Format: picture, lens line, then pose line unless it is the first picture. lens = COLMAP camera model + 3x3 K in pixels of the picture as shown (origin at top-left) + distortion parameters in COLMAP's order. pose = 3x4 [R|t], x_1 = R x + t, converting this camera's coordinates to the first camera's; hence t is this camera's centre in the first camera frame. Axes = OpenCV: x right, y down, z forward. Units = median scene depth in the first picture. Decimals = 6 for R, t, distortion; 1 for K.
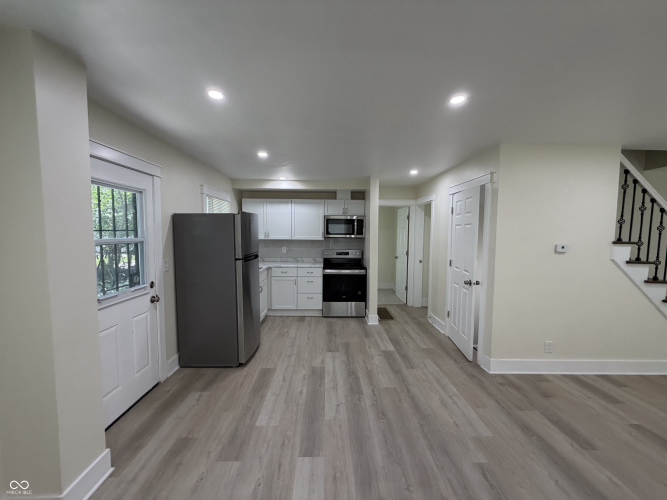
lens RADIAL K [[266.3, 0, 330.8], [0, 266.3, 250.5], [0, 0, 1]] dist [0.000556, 0.000190]
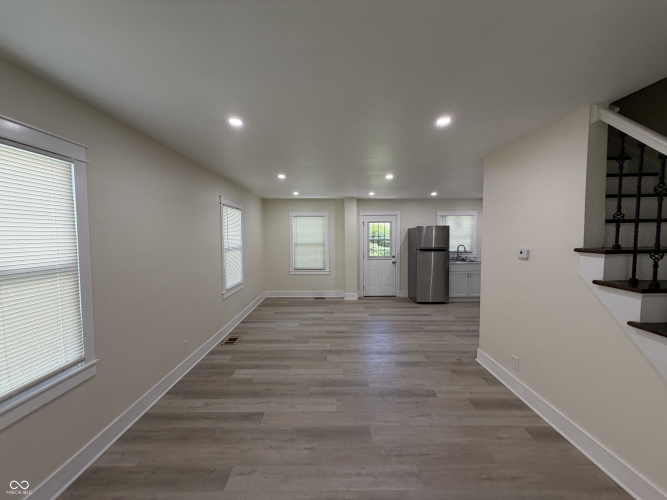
lens RADIAL K [[266.3, 0, 330.8], [0, 266.3, 249.6], [0, 0, 1]] dist [0.000556, 0.000190]
pose [[-0.018091, 0.045935, -0.998781, 1.651701], [-0.060616, 0.997056, 0.046953, -0.023246], [0.997997, 0.061391, -0.015253, 0.352638]]
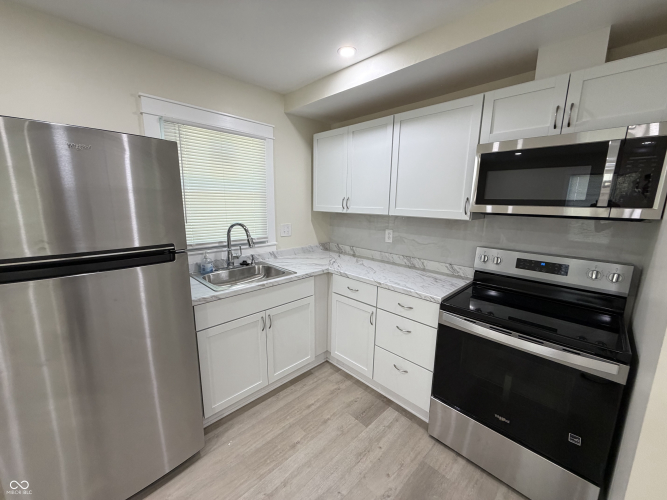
lens RADIAL K [[266.3, 0, 331.7], [0, 266.3, 250.0], [0, 0, 1]] dist [0.000556, 0.000190]
pose [[0.691516, 0.132493, -0.710107, 0.164879], [-0.058789, 0.990097, 0.127483, -0.057949], [0.719965, -0.046410, 0.692457, 1.059354]]
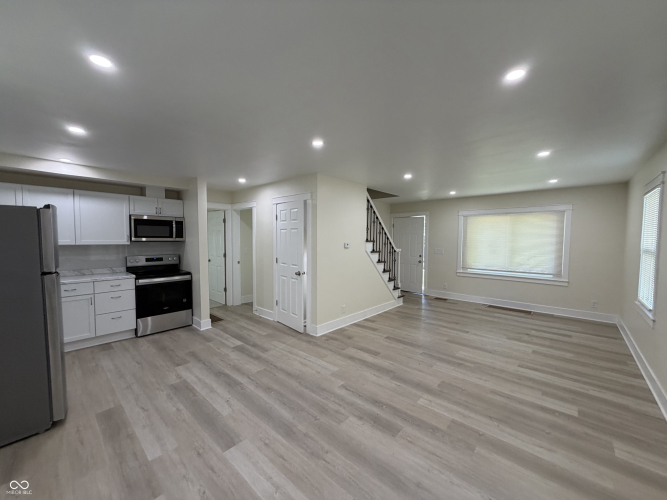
lens RADIAL K [[266.3, 0, 331.8], [0, 266.3, 250.4], [0, 0, 1]] dist [0.000556, 0.000190]
pose [[0.684663, -0.040963, 0.727708, -0.330632], [0.049190, 0.998740, 0.009938, 0.002685], [-0.727198, 0.028992, 0.685815, -0.020757]]
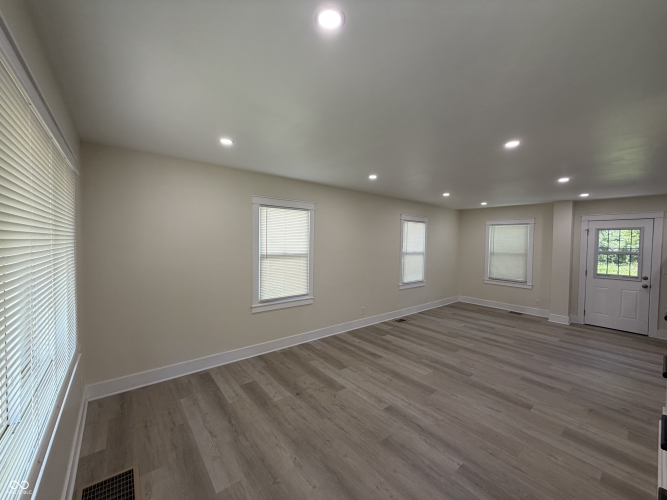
lens RADIAL K [[266.3, 0, 329.8], [0, 266.3, 249.5], [0, 0, 1]] dist [0.000556, 0.000190]
pose [[-0.793003, -0.000376, -0.609217, 1.829876], [-0.061755, 0.994898, 0.079771, -0.068256], [0.606079, 0.100881, -0.788981, 0.936598]]
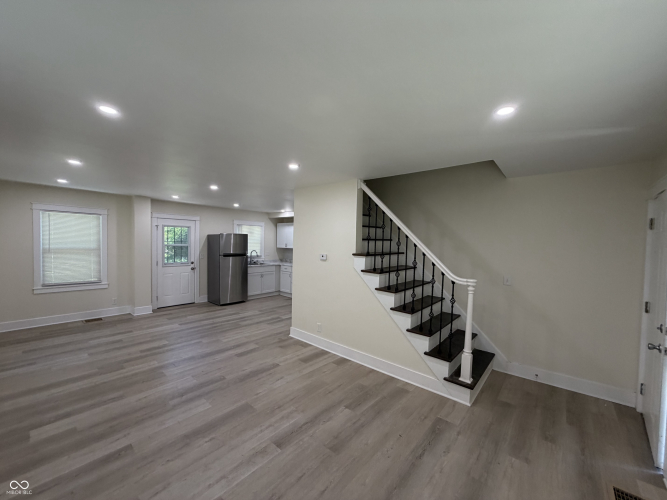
lens RADIAL K [[266.3, 0, 331.7], [0, 266.3, 250.8], [0, 0, 1]] dist [0.000556, 0.000190]
pose [[0.742217, 0.031705, -0.669409, 1.724390], [-0.061962, 0.997848, -0.021439, -0.012824], [0.667289, 0.057390, 0.742584, -0.015470]]
